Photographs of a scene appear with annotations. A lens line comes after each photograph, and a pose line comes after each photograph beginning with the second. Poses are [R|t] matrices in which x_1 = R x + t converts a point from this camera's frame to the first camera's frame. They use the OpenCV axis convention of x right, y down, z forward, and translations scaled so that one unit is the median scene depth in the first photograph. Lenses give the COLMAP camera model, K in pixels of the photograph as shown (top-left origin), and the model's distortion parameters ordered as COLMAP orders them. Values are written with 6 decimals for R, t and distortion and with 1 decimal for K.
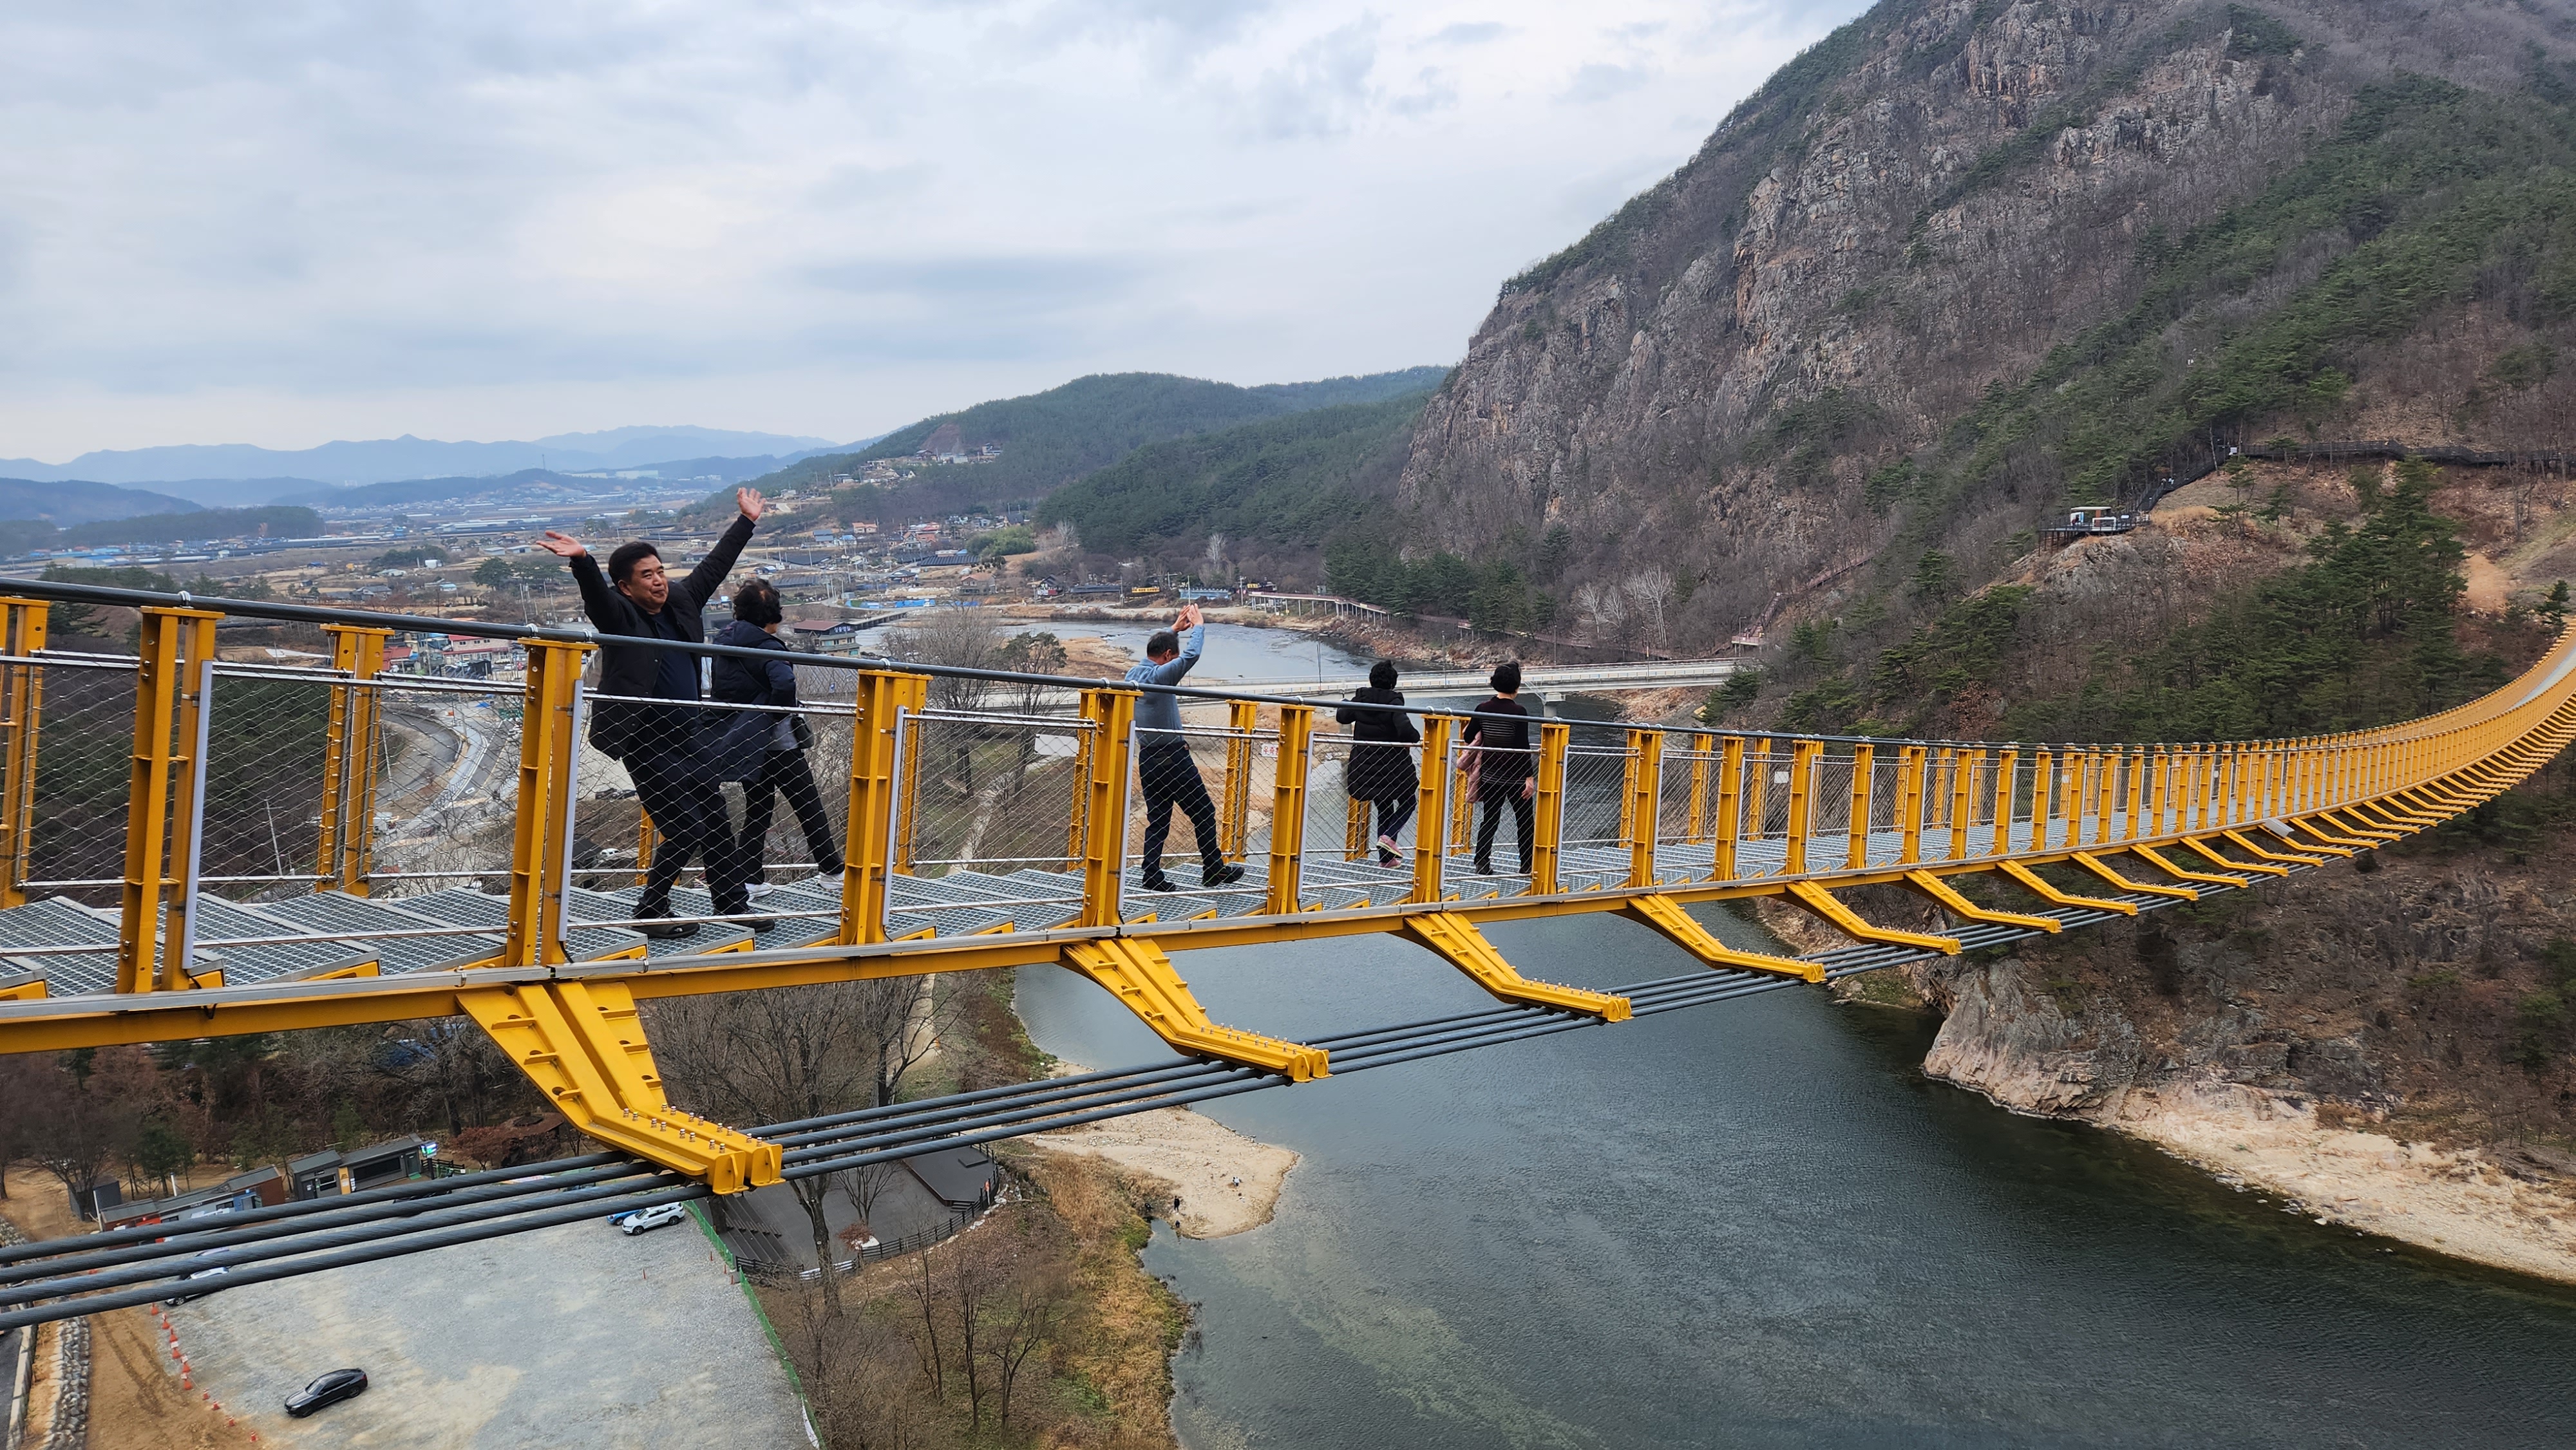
lens RADIAL K [[1720.8, 0, 1286.6], [0, 1720.8, 746.1], [0, 0, 1]] dist [0.085416, -0.071146]
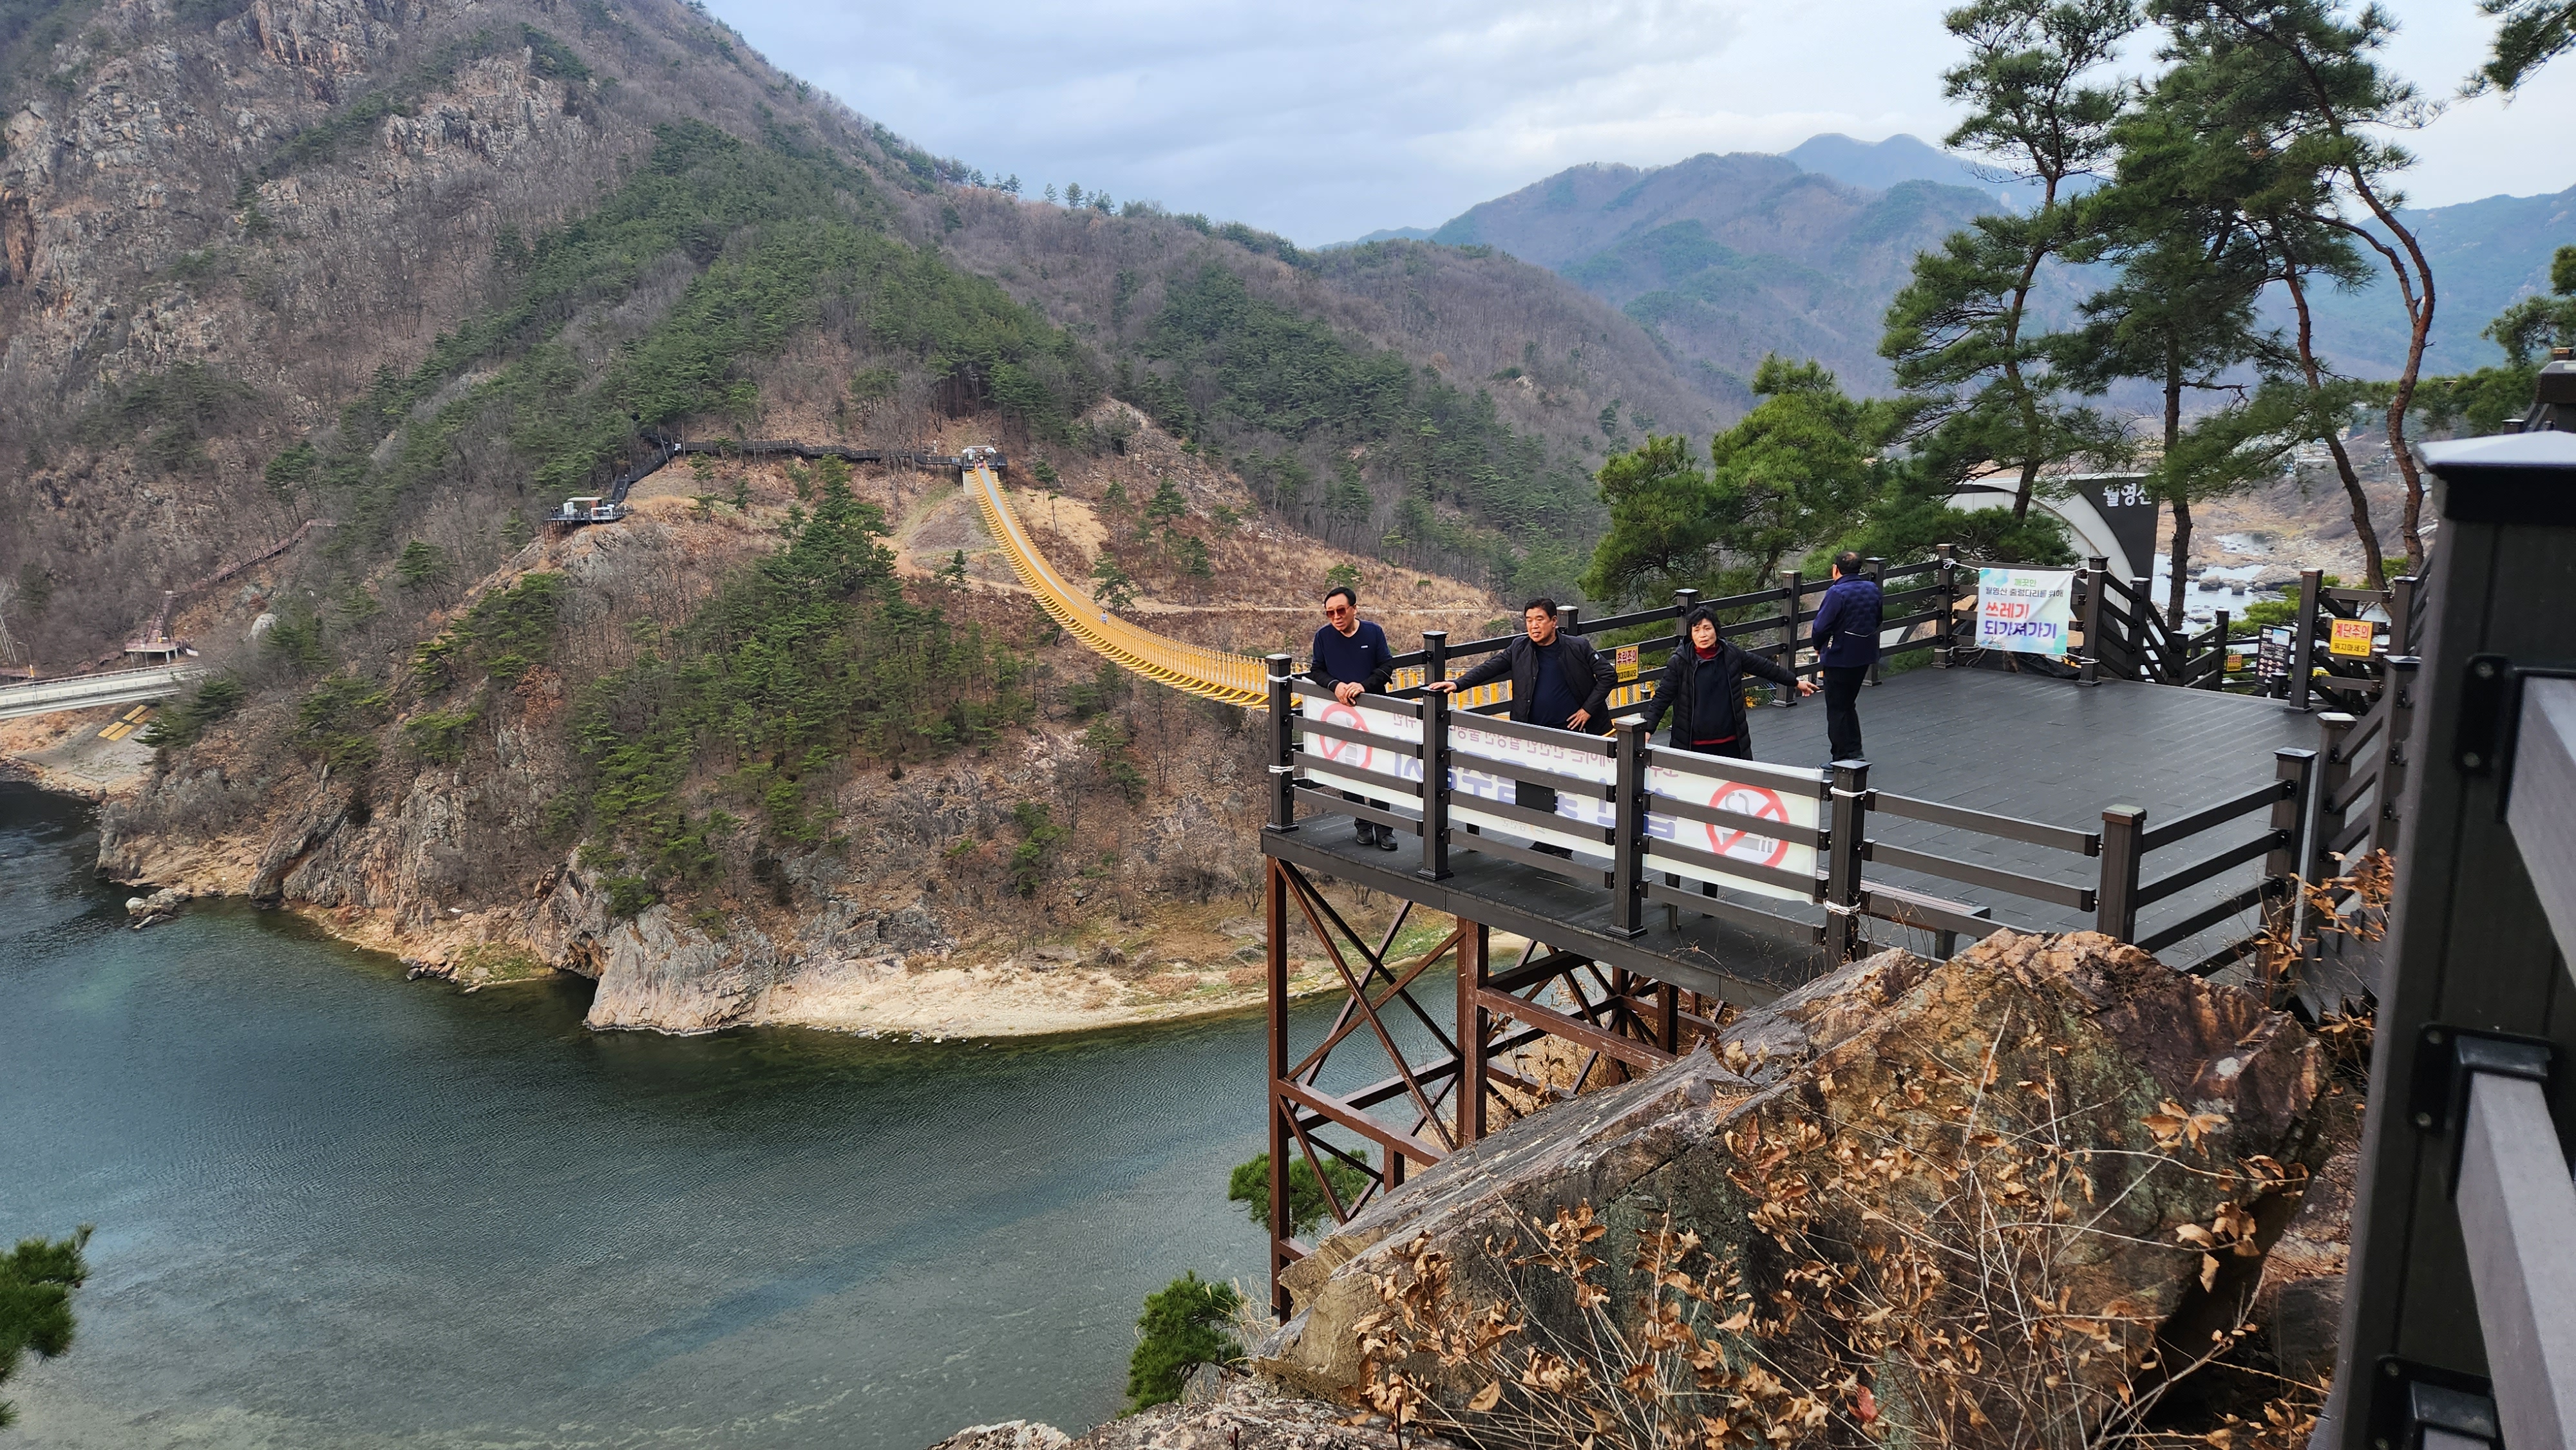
lens RADIAL K [[1722.2, 0, 1295.1], [0, 1722.2, 753.4], [0, 0, 1]] dist [0.087457, -0.077389]
pose [[0.595420, -0.143191, 0.790551, -0.101880], [0.126822, 0.988404, 0.083509, -0.007967], [-0.793342, 0.050537, 0.606675, -0.008297]]
